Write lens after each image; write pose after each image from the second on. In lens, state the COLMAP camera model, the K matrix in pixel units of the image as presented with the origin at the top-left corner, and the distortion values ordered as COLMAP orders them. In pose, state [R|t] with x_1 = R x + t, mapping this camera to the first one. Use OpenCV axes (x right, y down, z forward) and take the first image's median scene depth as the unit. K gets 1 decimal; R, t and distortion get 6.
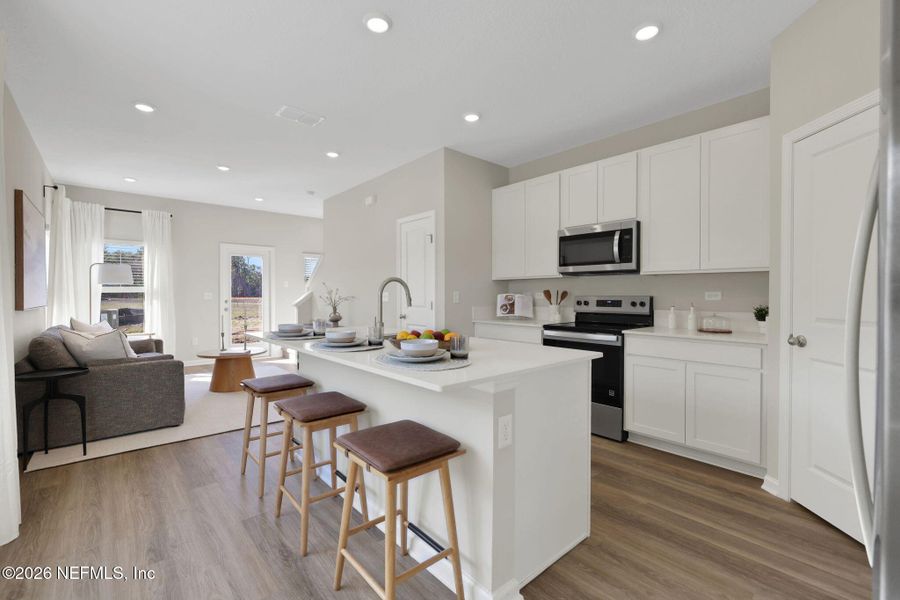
lens RADIAL K [[405.1, 0, 468.6], [0, 405.1, 298.8], [0, 0, 1]] dist [-0.000048, 0.000343]
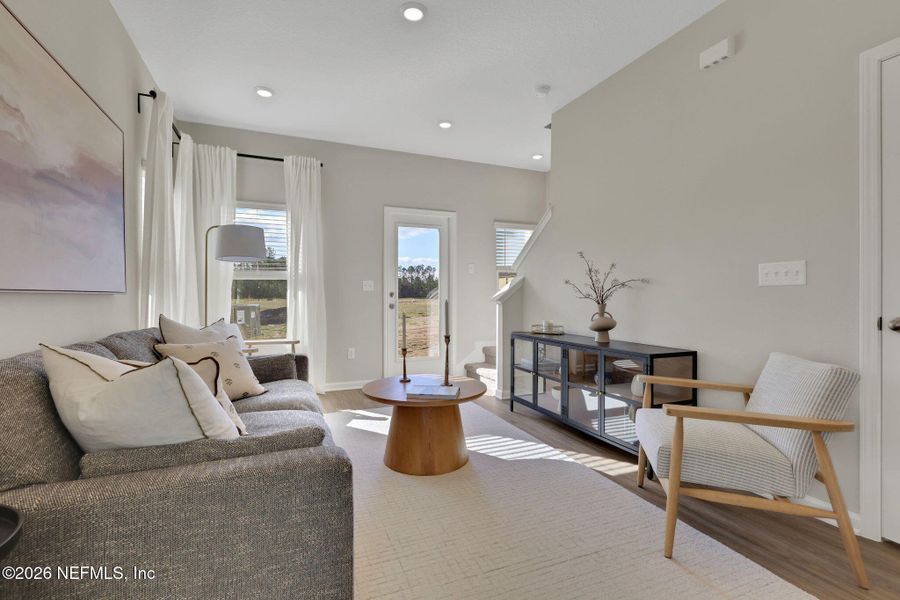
lens RADIAL K [[405.1, 0, 468.6], [0, 405.1, 298.8], [0, 0, 1]] dist [-0.000048, 0.000343]
pose [[0.959745, 0.002609, -0.280860, -0.332542], [-0.004117, 0.999980, -0.004778, 0.019152], [0.280842, 0.005742, 0.959737, 0.455150]]
